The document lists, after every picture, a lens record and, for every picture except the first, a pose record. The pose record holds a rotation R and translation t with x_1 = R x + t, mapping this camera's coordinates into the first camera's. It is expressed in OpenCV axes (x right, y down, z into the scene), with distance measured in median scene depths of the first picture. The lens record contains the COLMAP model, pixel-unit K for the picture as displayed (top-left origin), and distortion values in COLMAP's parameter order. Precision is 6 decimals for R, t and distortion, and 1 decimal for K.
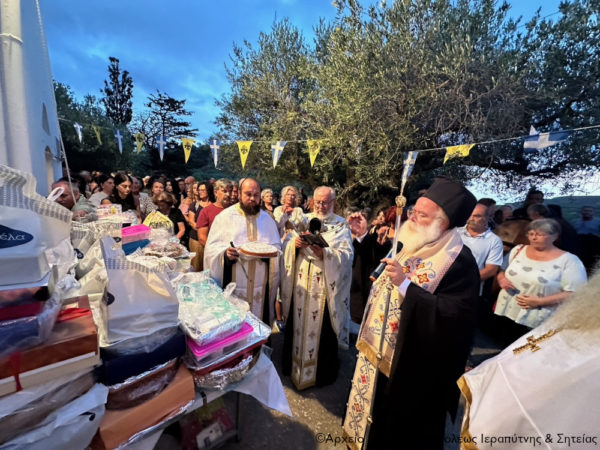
lens RADIAL K [[239.4, 0, 300.1], [0, 239.4, 224.7], [0, 0, 1]] dist [-0.001779, 0.000529]
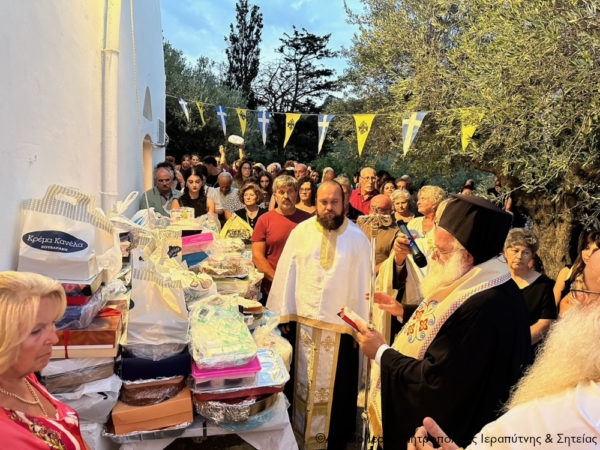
lens RADIAL K [[424.3, 0, 303.0], [0, 424.3, 223.9], [0, 0, 1]] dist [0.046969, -0.052077]
pose [[0.878984, 0.065342, -0.472353, 0.287772], [-0.078894, 0.996843, -0.008914, -0.039431], [0.470279, 0.045101, 0.881364, -0.142520]]
